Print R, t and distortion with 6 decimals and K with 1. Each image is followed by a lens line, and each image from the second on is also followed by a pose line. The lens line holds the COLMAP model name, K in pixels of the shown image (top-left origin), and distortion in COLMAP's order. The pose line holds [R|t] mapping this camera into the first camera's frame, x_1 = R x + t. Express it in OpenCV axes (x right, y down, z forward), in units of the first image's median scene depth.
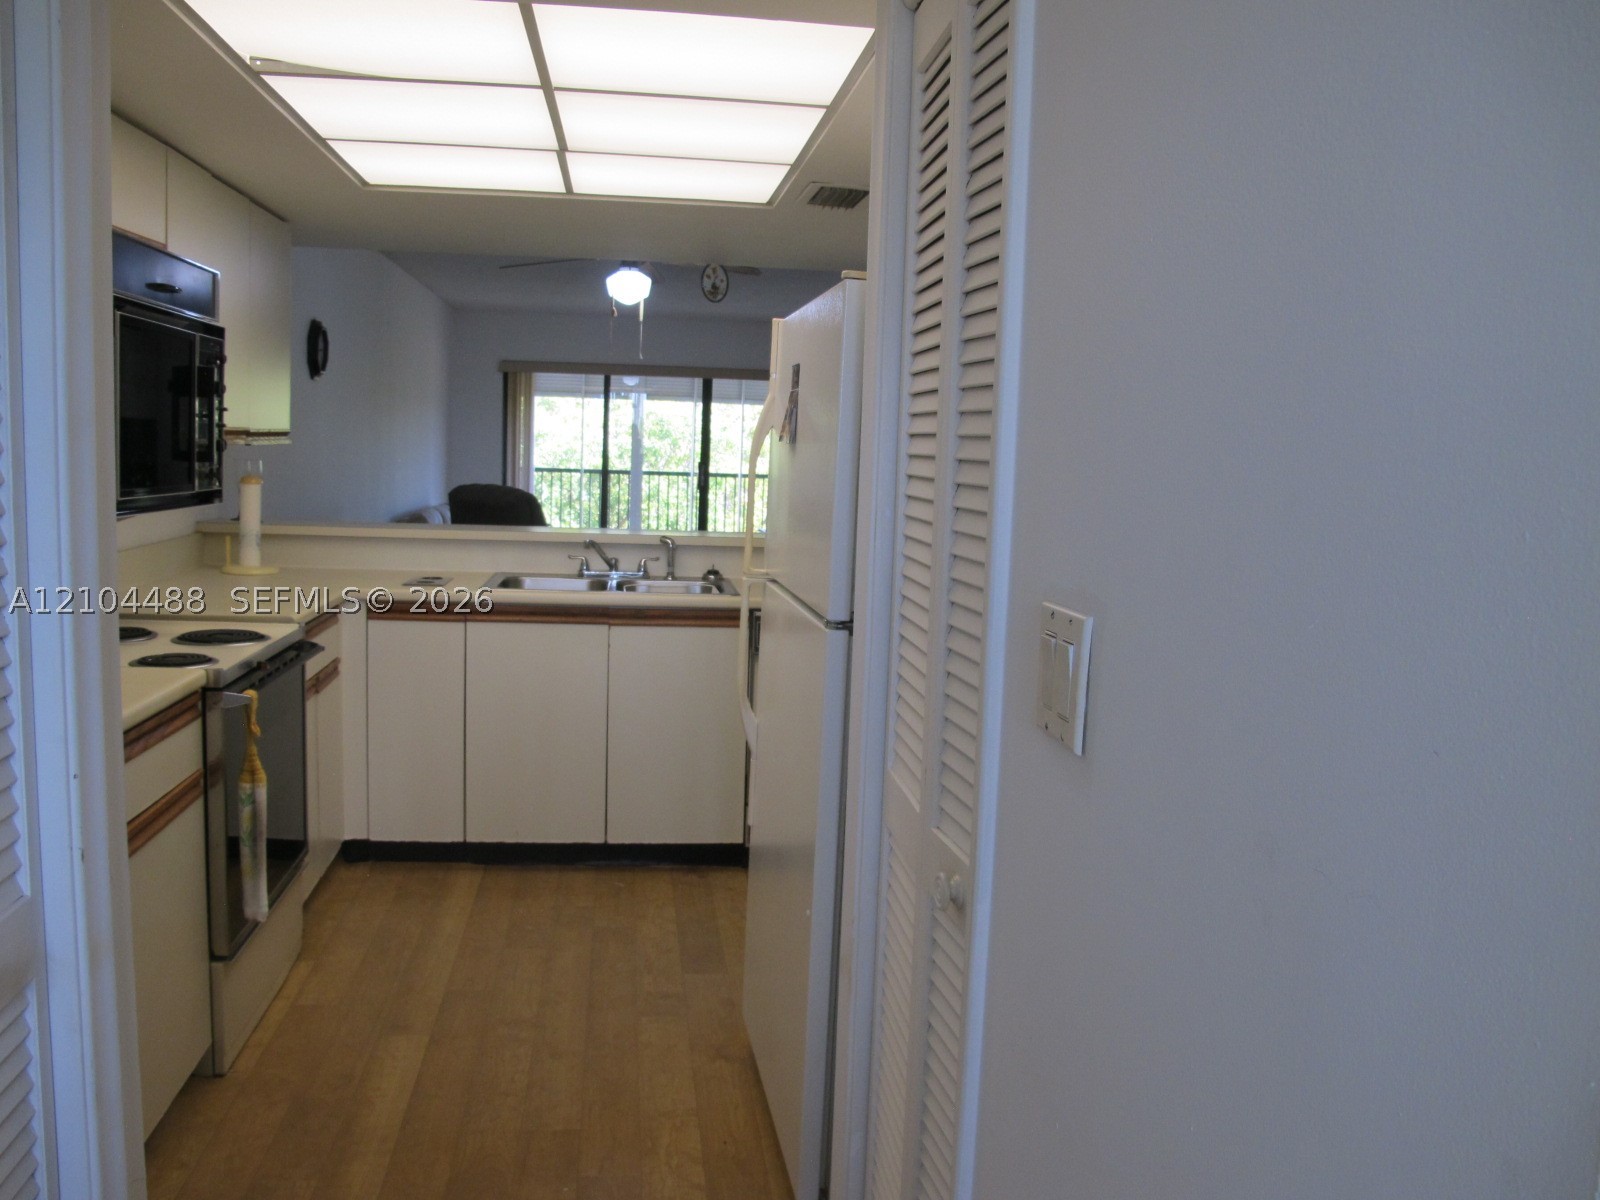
lens RADIAL K [[1313.6, 0, 800.0], [0, 1313.6, 600.0], [0, 0, 1]] dist [-0.143429, 0.122566]
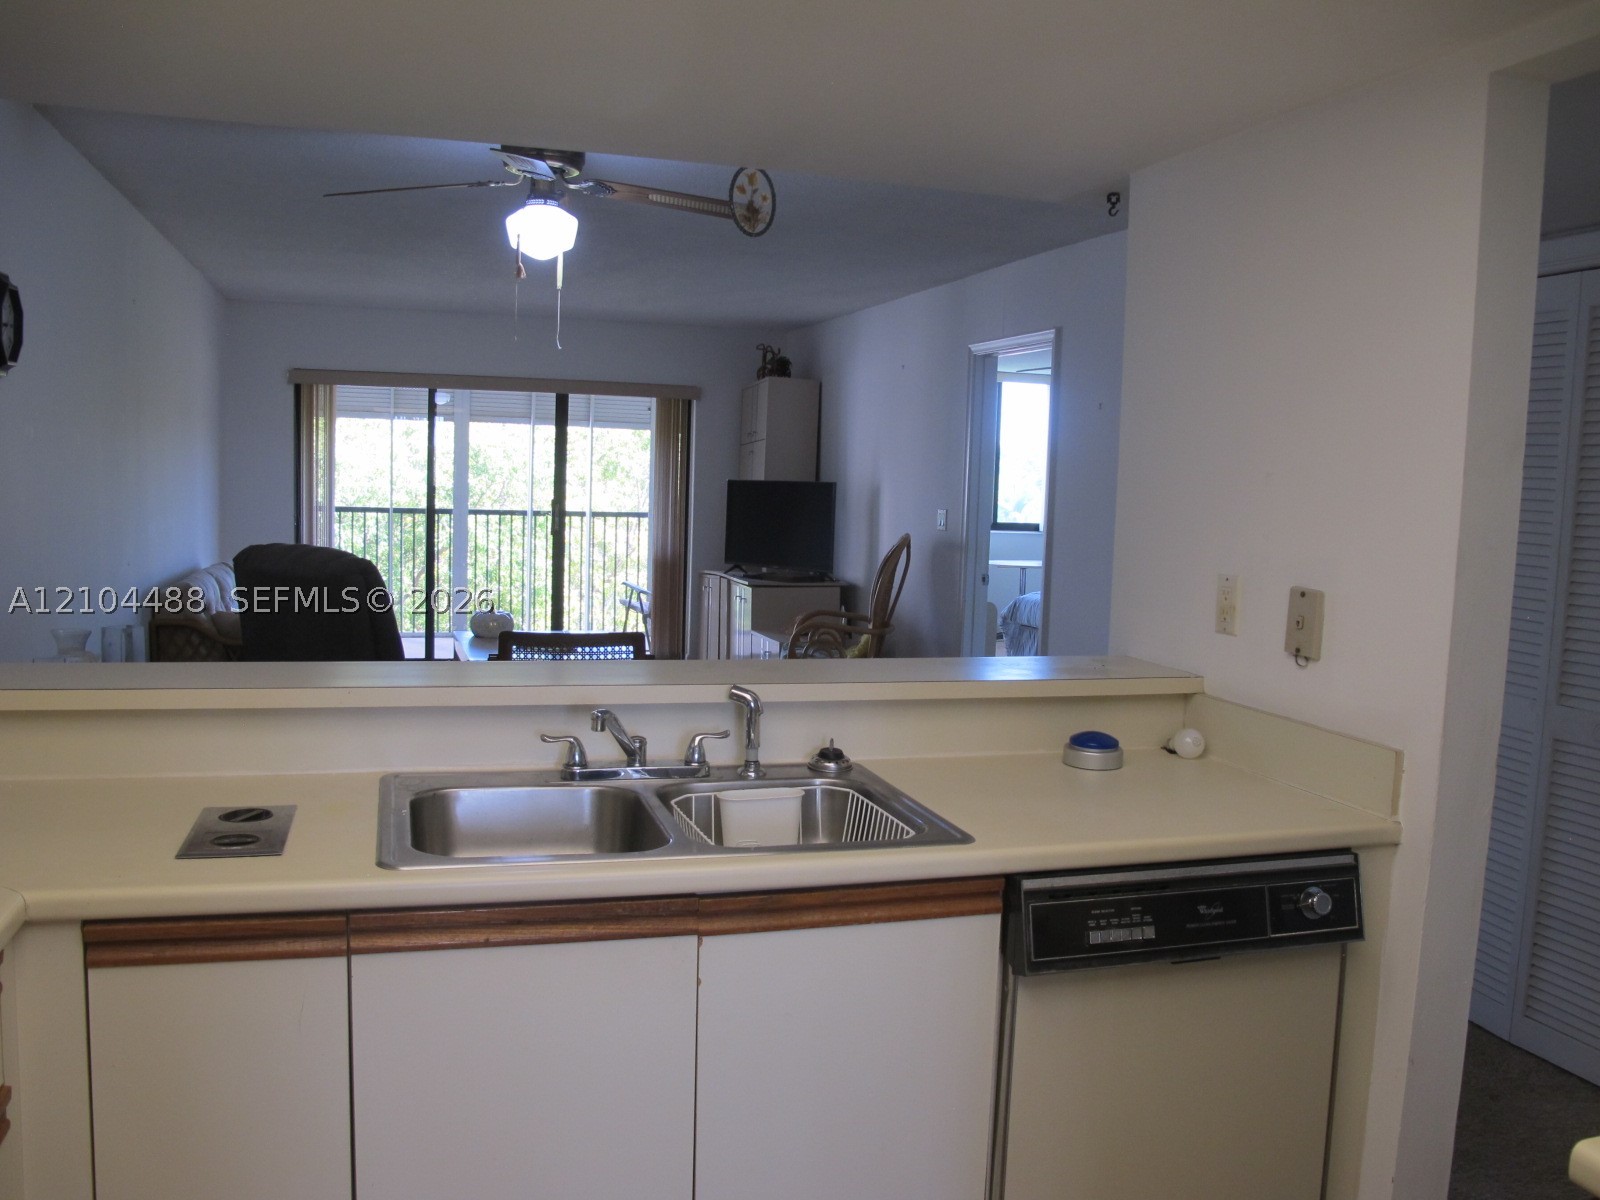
lens RADIAL K [[1313.6, 0, 800.0], [0, 1313.6, 600.0], [0, 0, 1]] dist [-0.143429, 0.122566]
pose [[0.985188, -0.020101, 0.170294, -0.117482], [0.023275, 0.999590, -0.016664, -0.051980], [-0.169889, 0.020381, 0.985252, 0.372301]]
